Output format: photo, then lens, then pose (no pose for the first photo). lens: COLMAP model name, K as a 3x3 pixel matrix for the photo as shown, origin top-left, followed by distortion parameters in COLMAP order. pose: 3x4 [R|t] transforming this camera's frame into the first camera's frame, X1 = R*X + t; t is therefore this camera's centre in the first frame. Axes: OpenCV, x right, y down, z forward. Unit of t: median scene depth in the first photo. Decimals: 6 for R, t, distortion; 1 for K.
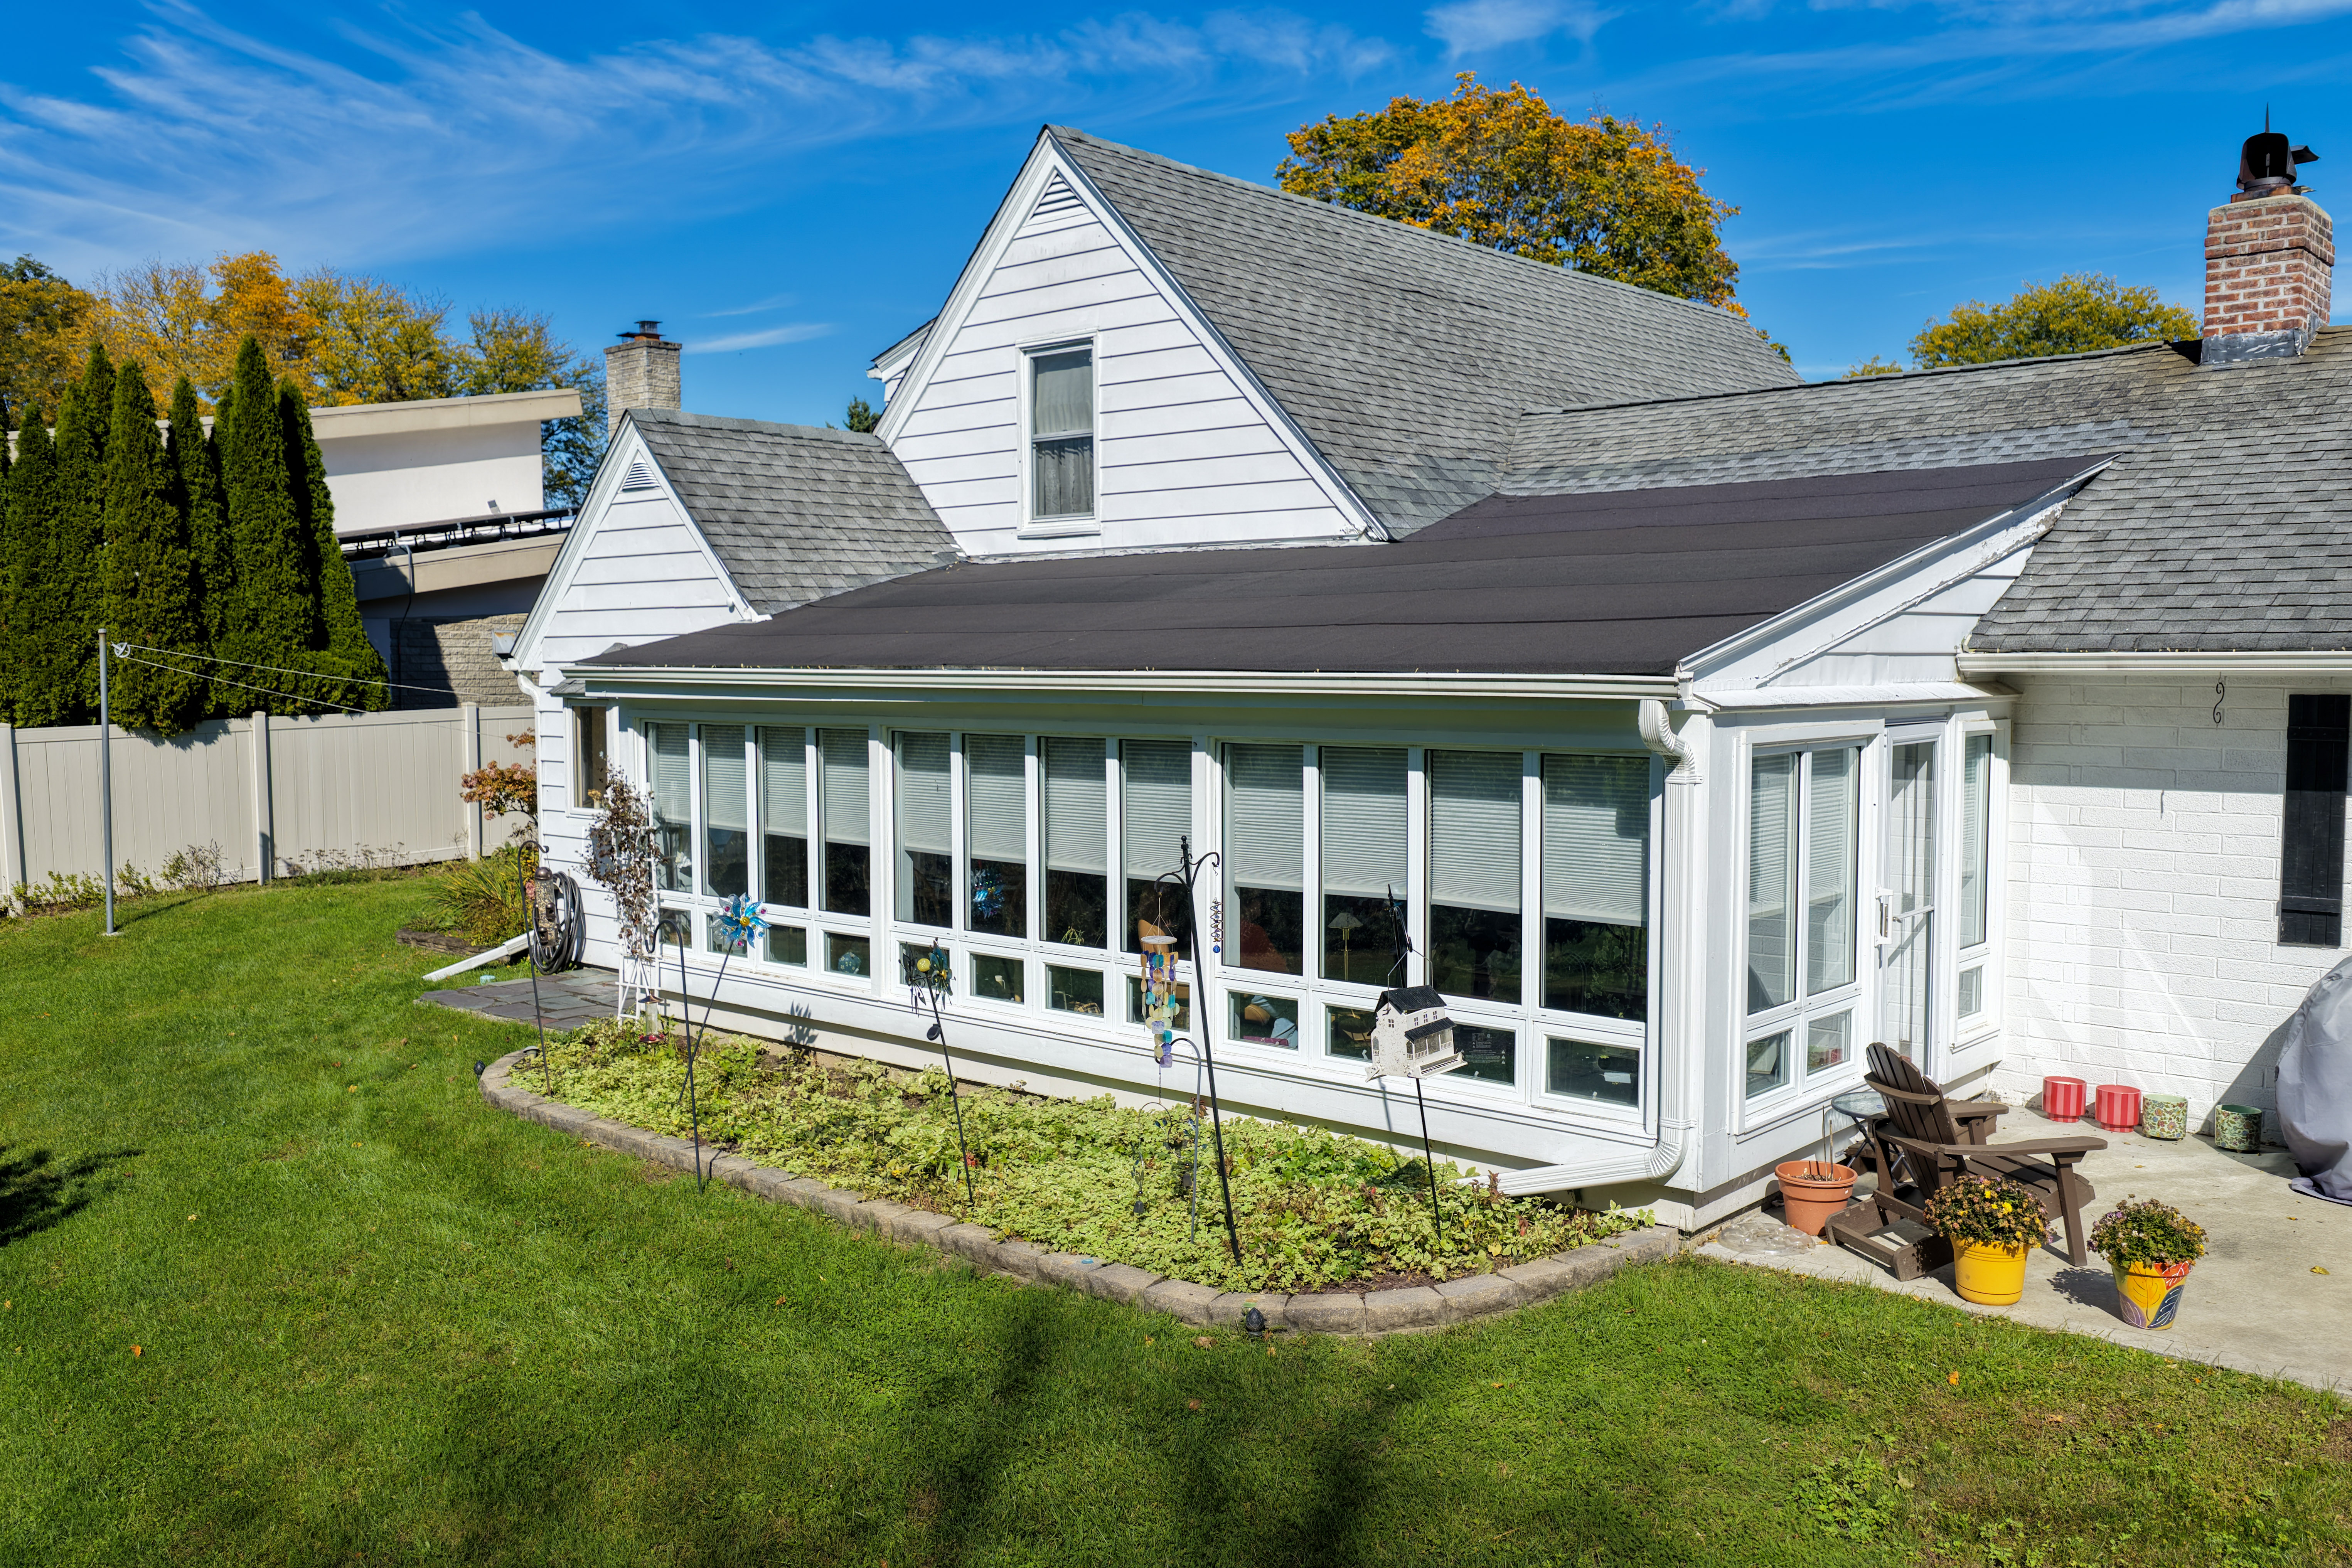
lens RADIAL K [[1953.1, 0, 1192.3], [0, 1953.1, 784.9], [0, 0, 1]] dist [0.000798, 0.010489]
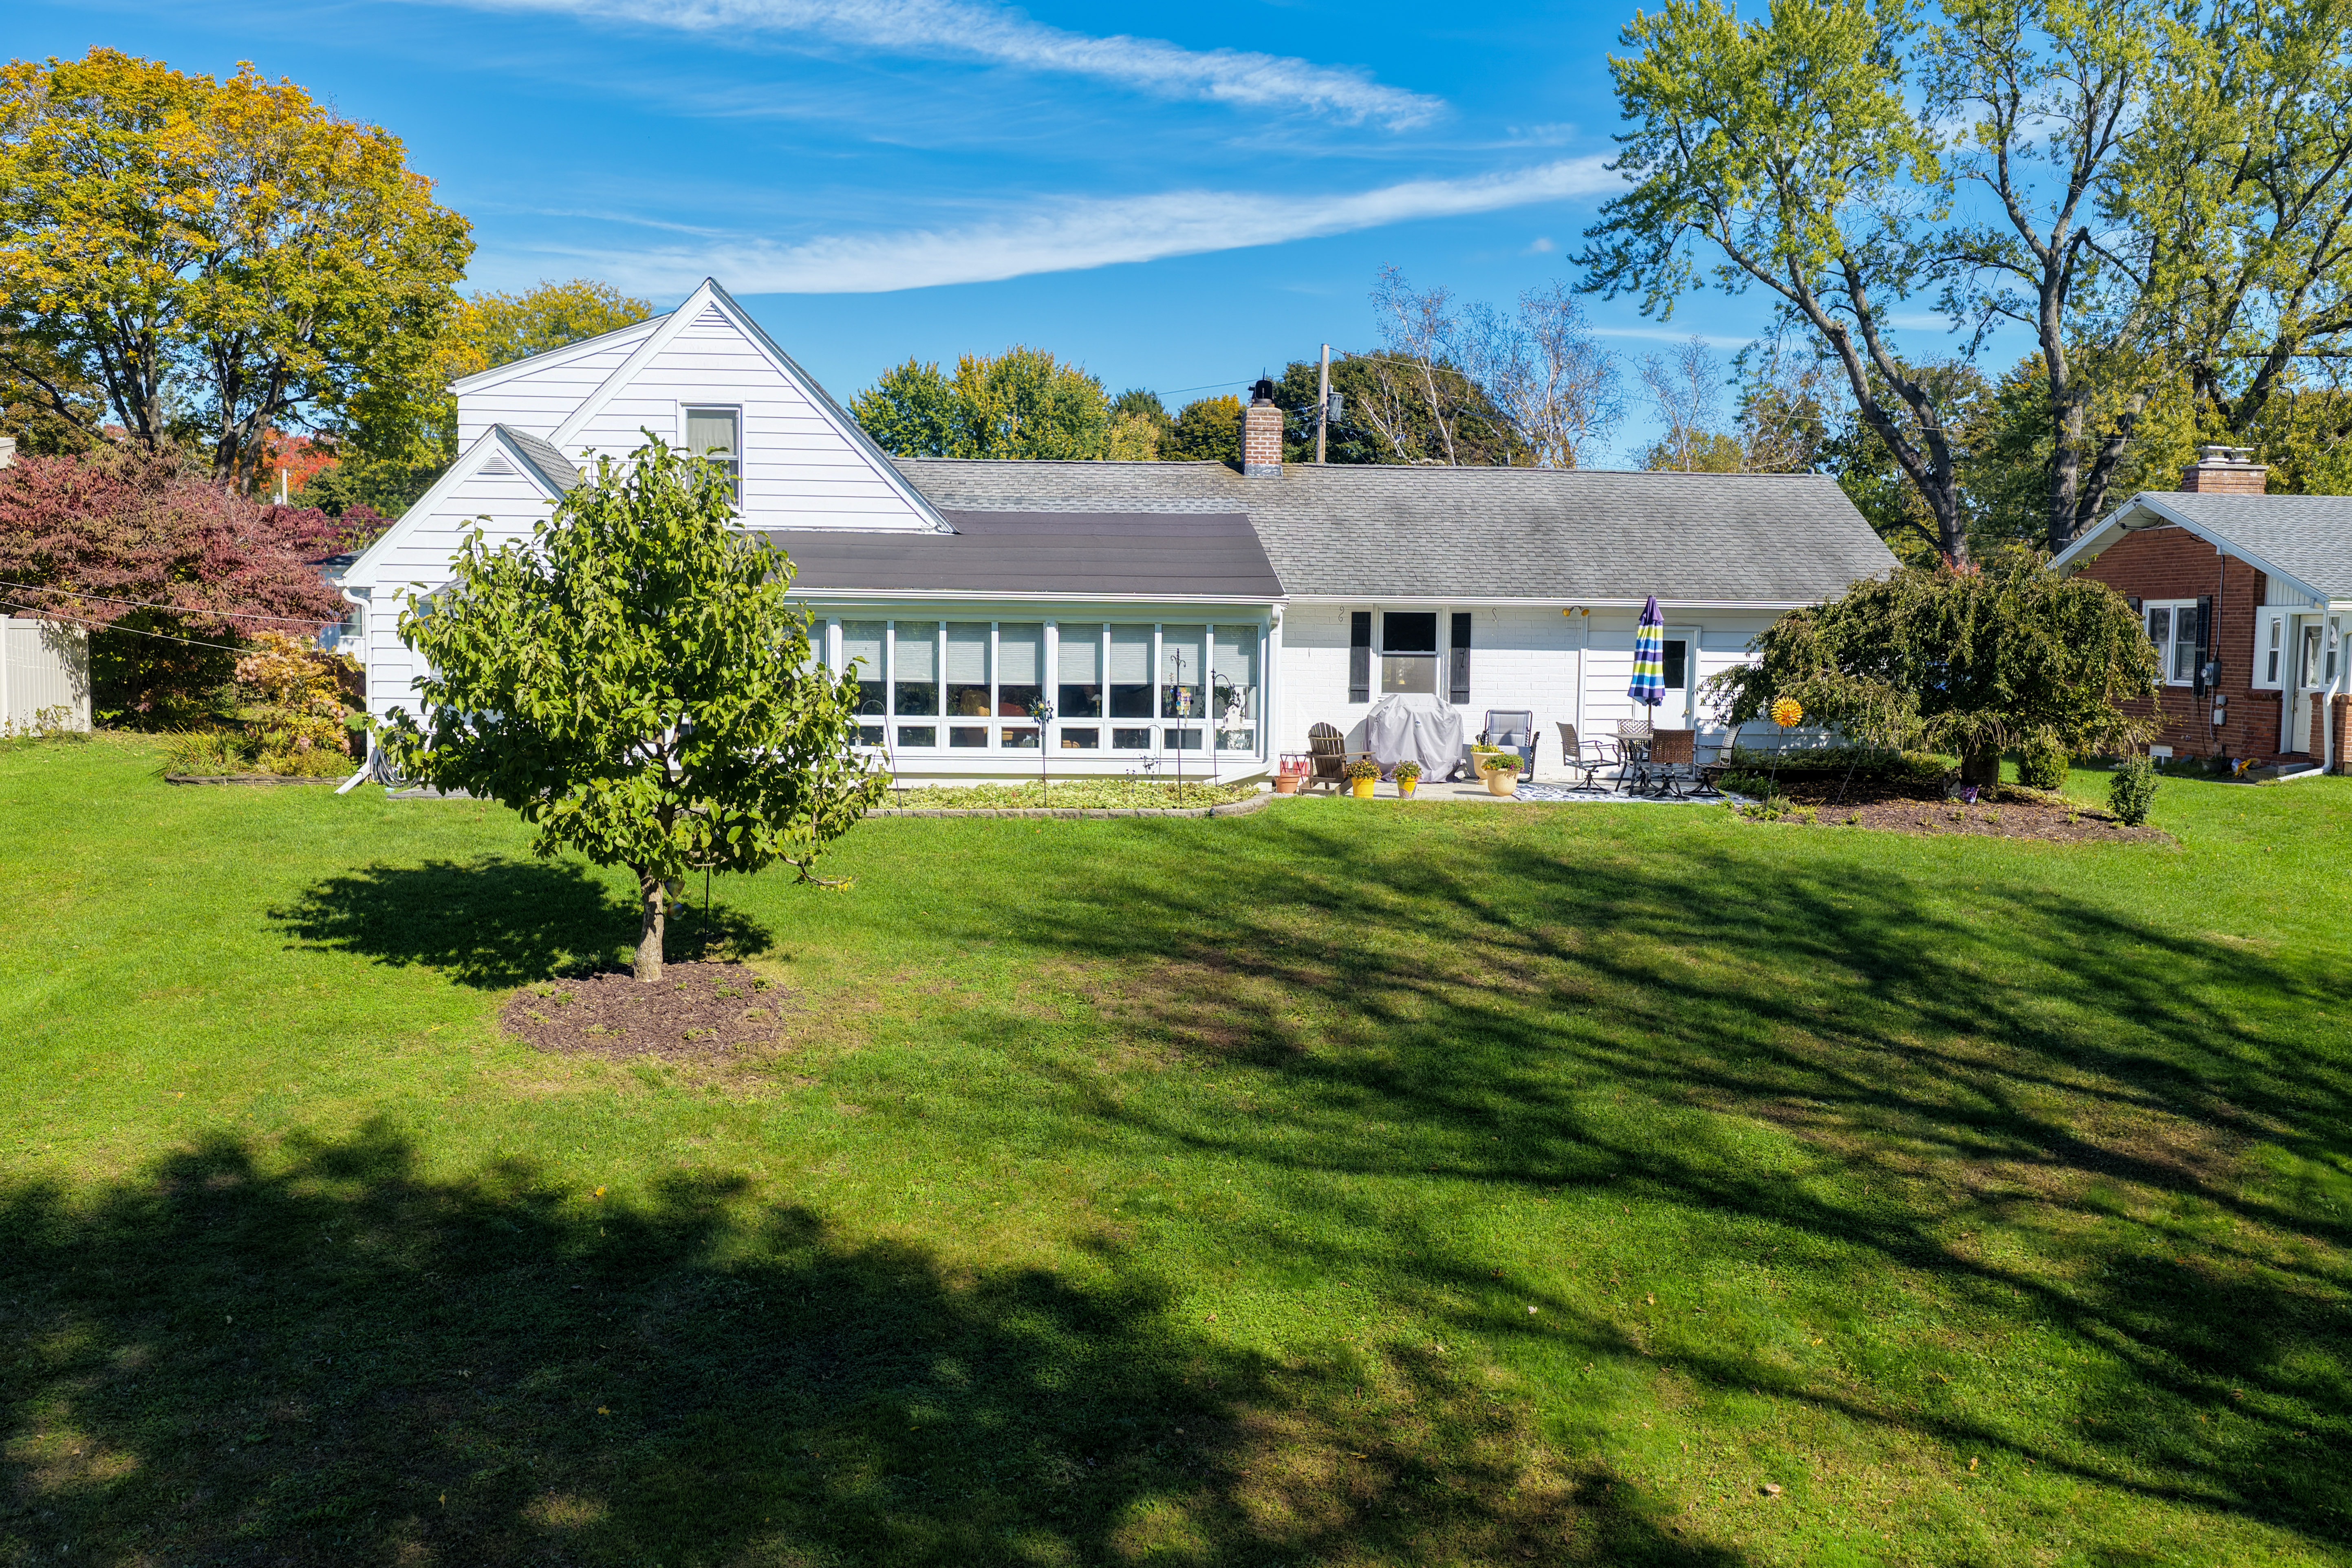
lens RADIAL K [[1953.3, 0, 1192.3], [0, 1953.3, 784.9], [0, 0, 1]] dist [0.000798, 0.010489]
pose [[0.713380, -0.042709, 0.699475, -1.456625], [0.029483, 0.999087, 0.030933, 0.100014], [-0.700157, -0.001444, 0.713987, -0.771016]]
